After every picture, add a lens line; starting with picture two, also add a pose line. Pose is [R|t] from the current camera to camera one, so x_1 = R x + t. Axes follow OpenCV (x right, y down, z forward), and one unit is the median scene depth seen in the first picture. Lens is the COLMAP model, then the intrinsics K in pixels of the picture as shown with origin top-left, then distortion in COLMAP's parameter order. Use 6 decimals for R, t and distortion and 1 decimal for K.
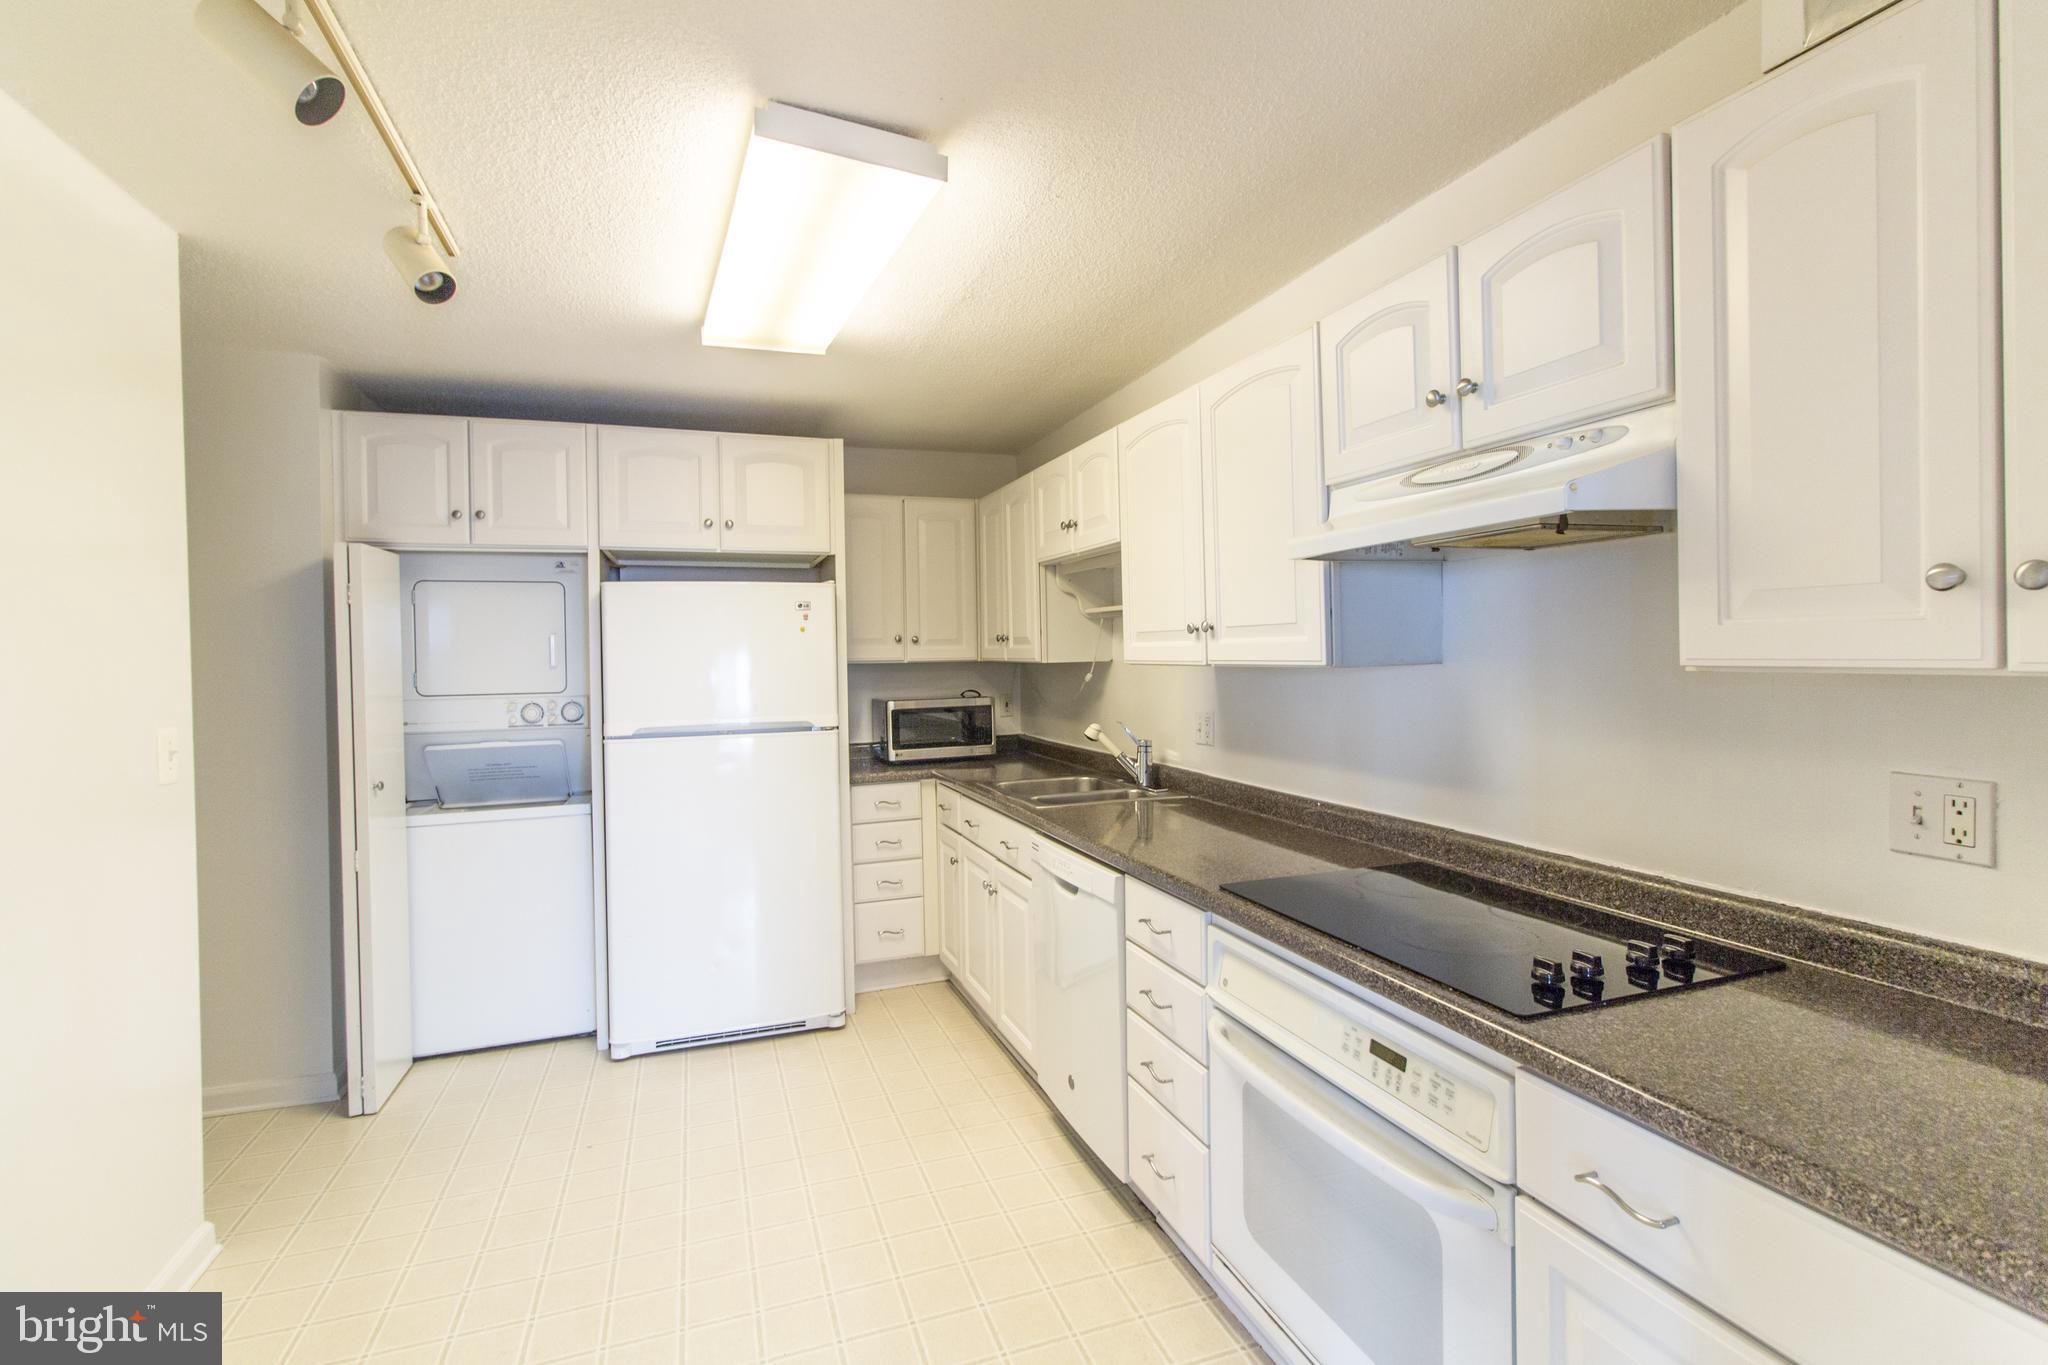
lens RADIAL K [[935.9, 0, 1019.6], [0, 935.9, 662.1], [0, 0, 1]] dist [-0.002007, 0.000428]
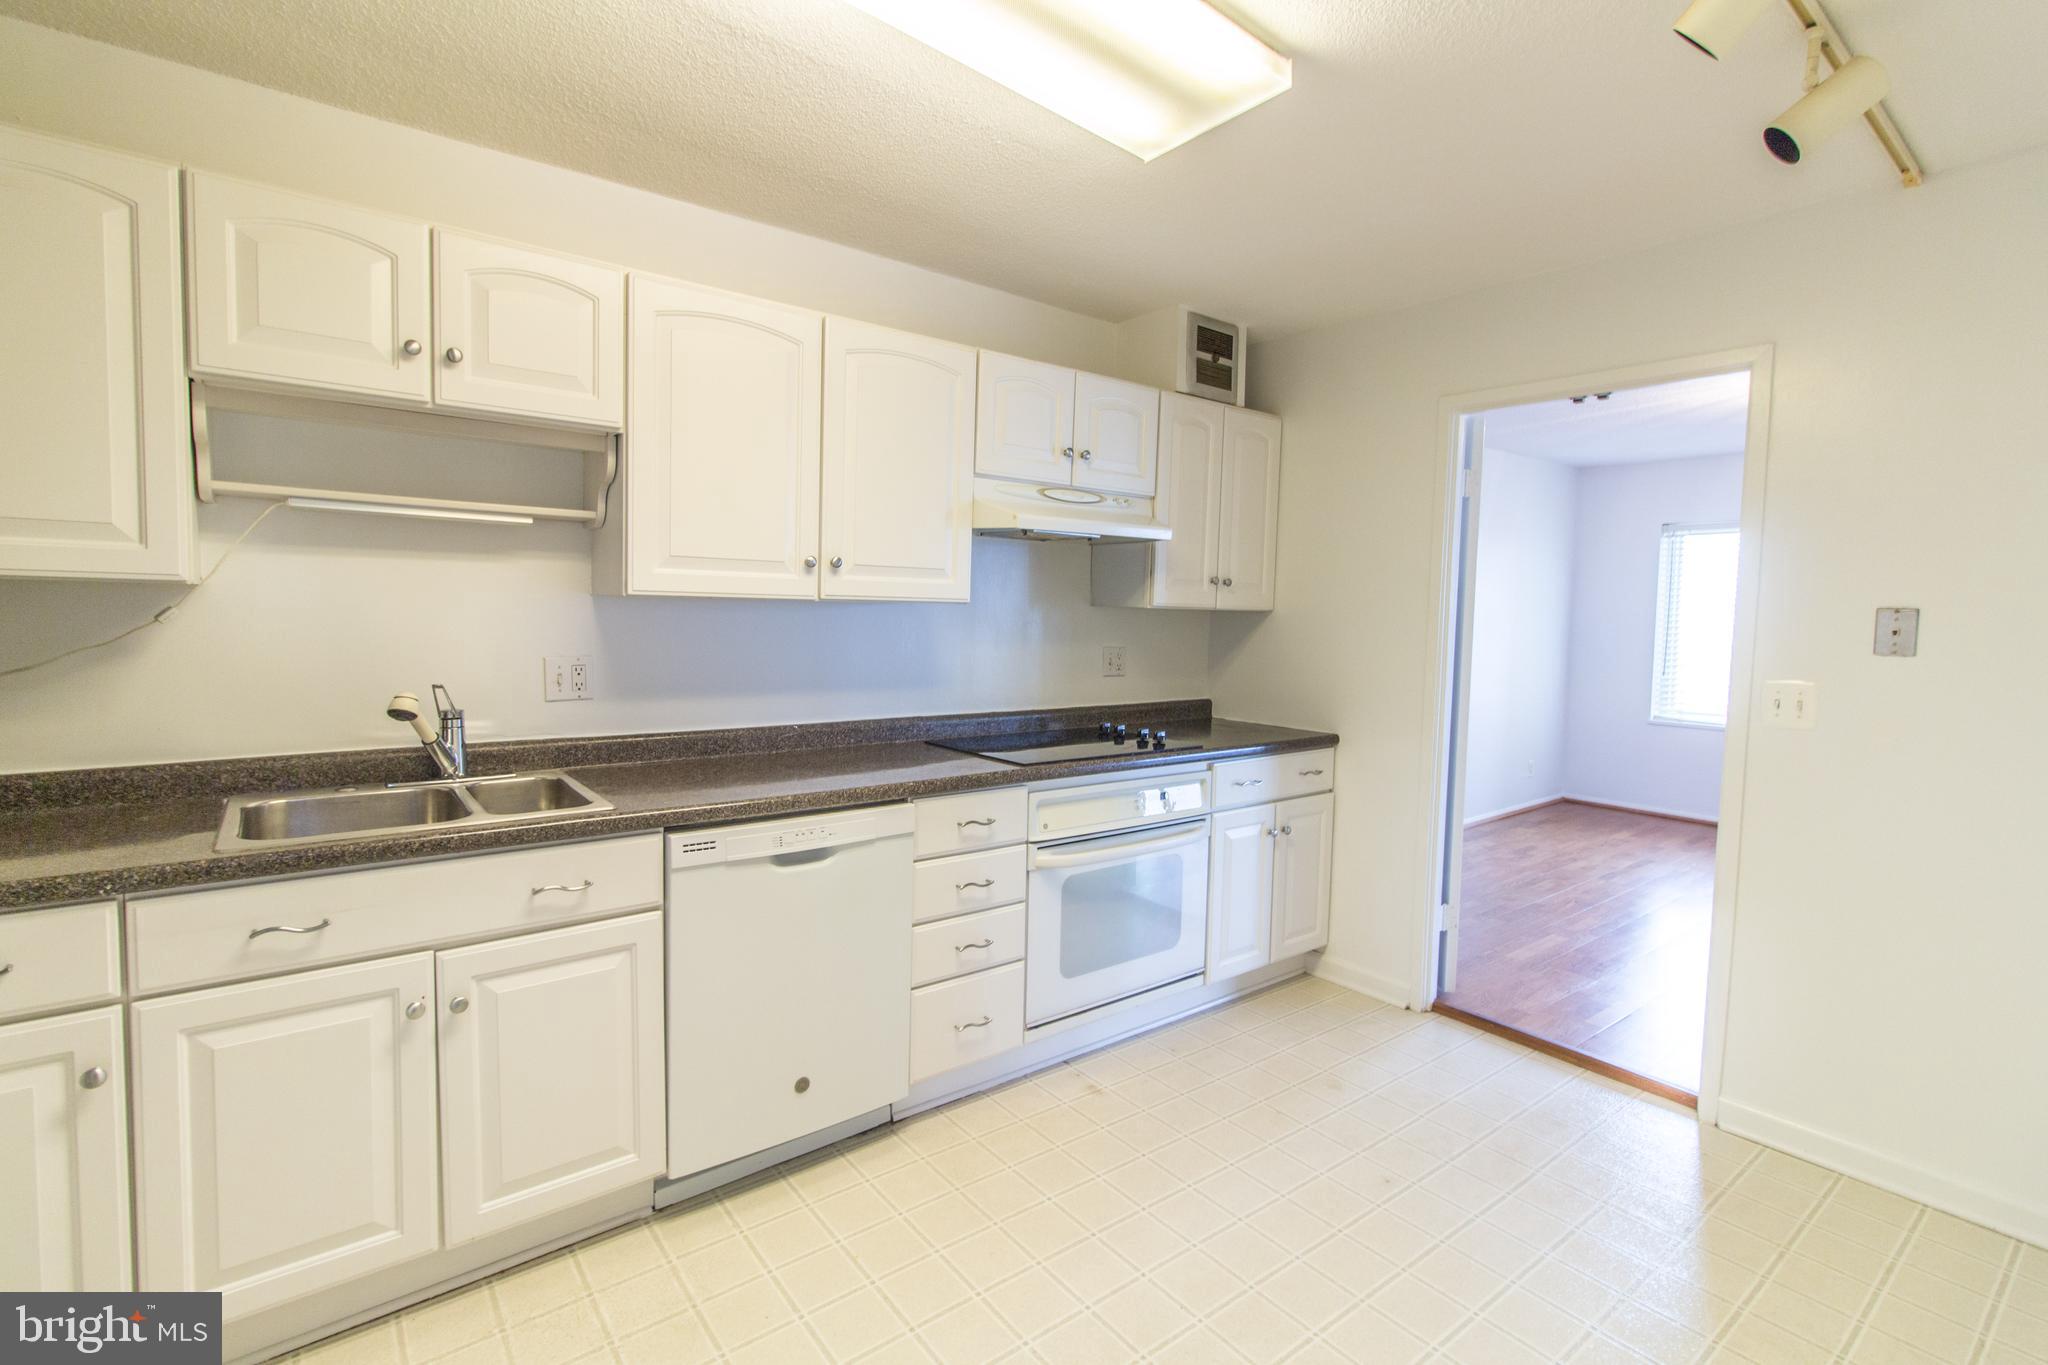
lens RADIAL K [[935.9, 0, 1019.6], [0, 935.9, 662.1], [0, 0, 1]] dist [-0.002007, 0.000428]
pose [[-0.309333, -0.041507, 0.950047, -0.615343], [-0.006194, 0.999114, 0.041634, 0.020095], [-0.950934, 0.006994, -0.309316, 0.823524]]
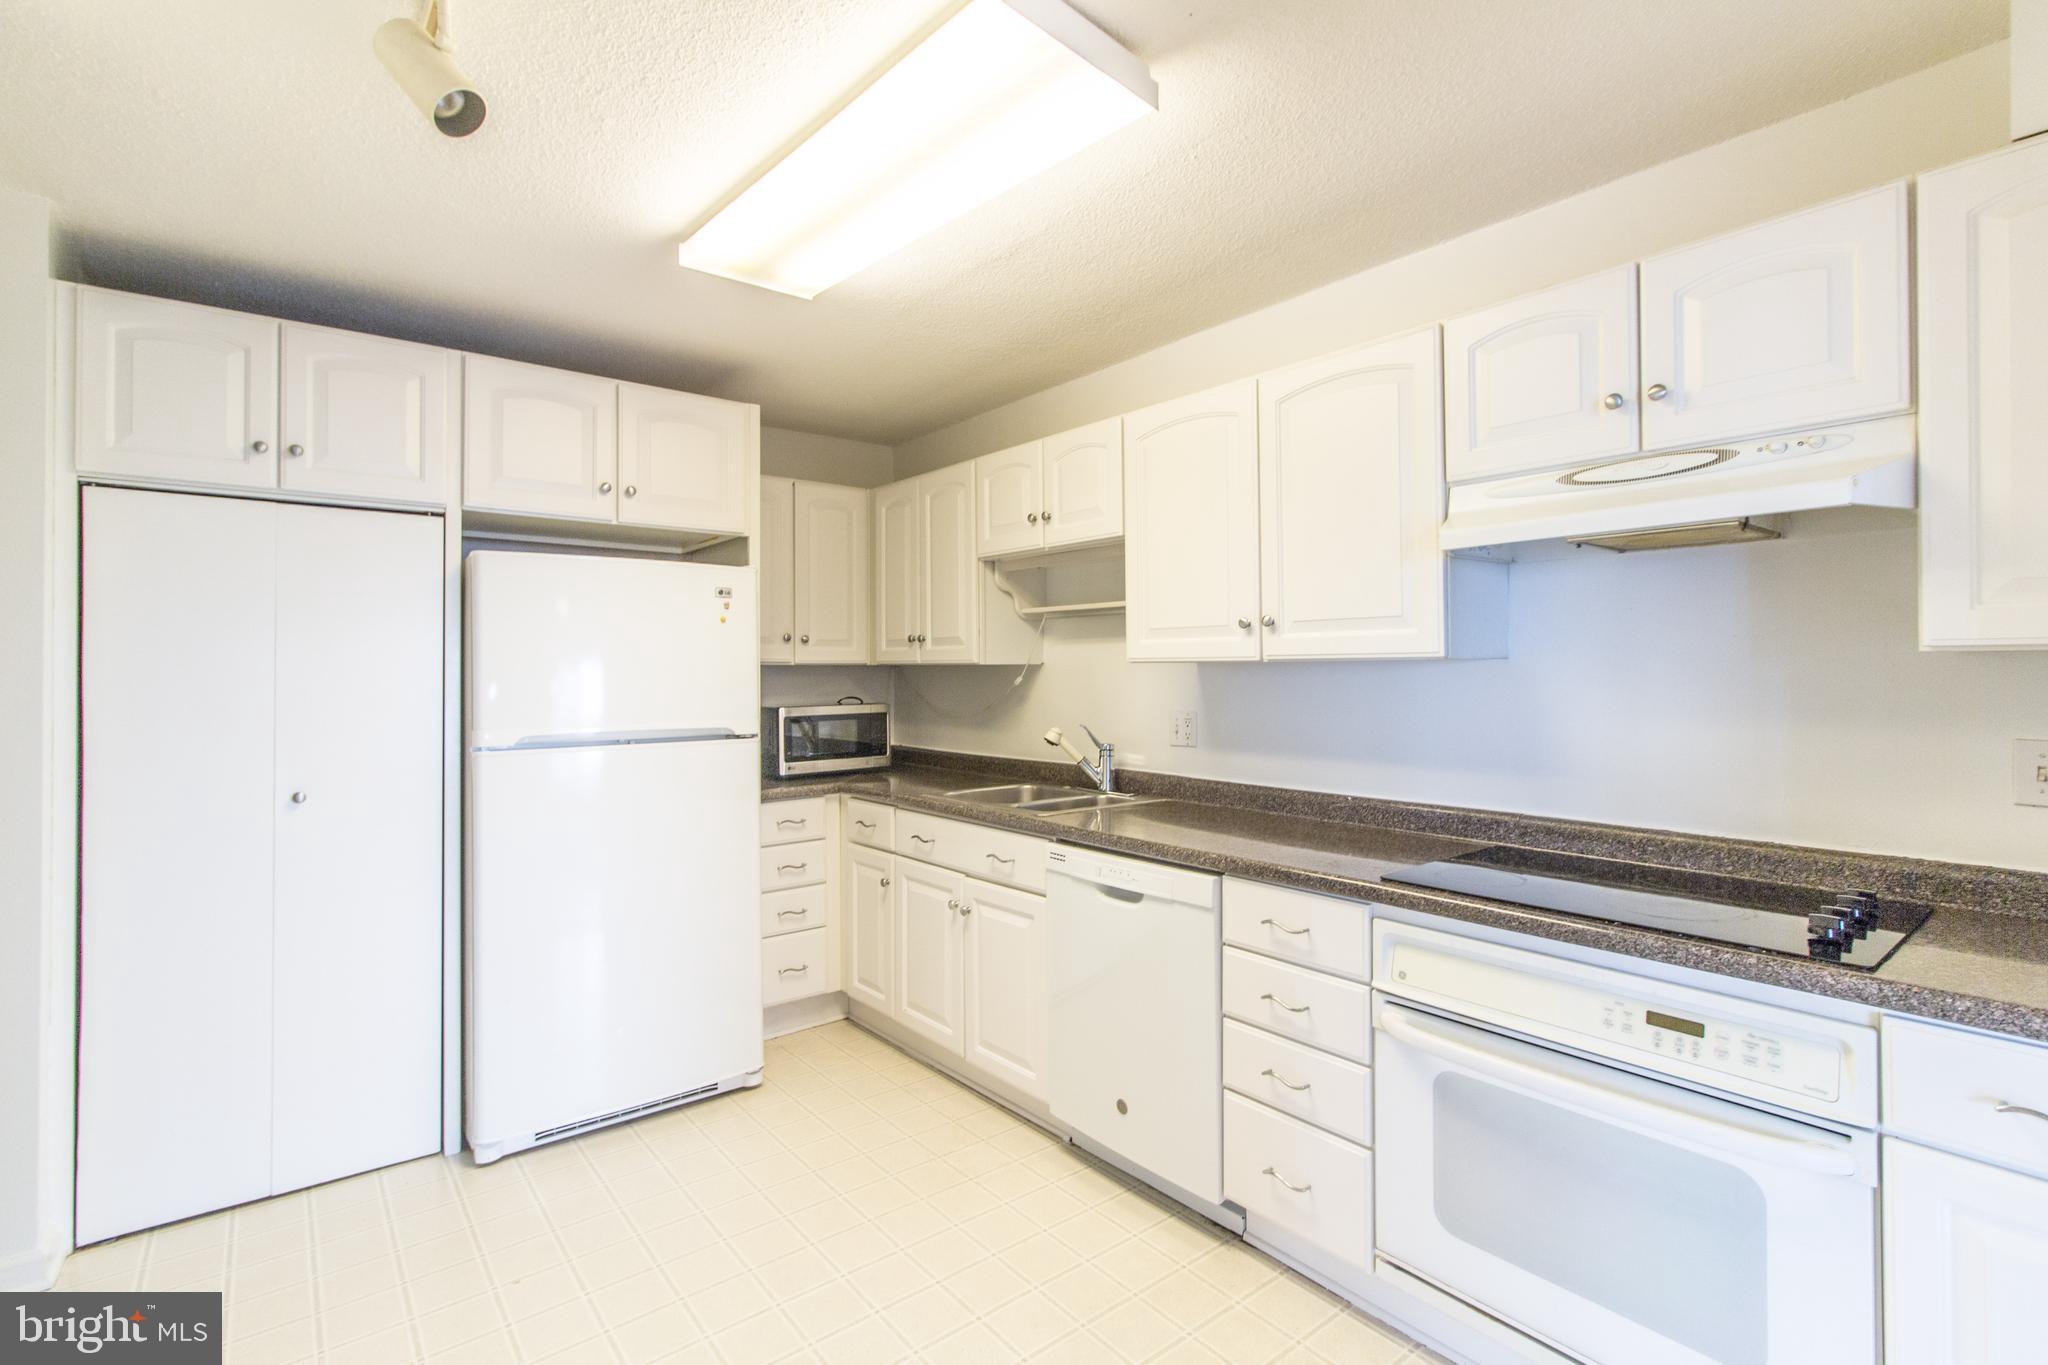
lens RADIAL K [[935.9, 0, 1019.6], [0, 935.9, 662.1], [0, 0, 1]] dist [-0.002007, 0.000428]
pose [[0.944522, 0.016855, 0.328016, -0.271933], [-0.009119, 0.999643, -0.025108, 0.023786], [-0.328322, 0.020724, 0.944338, 0.111340]]
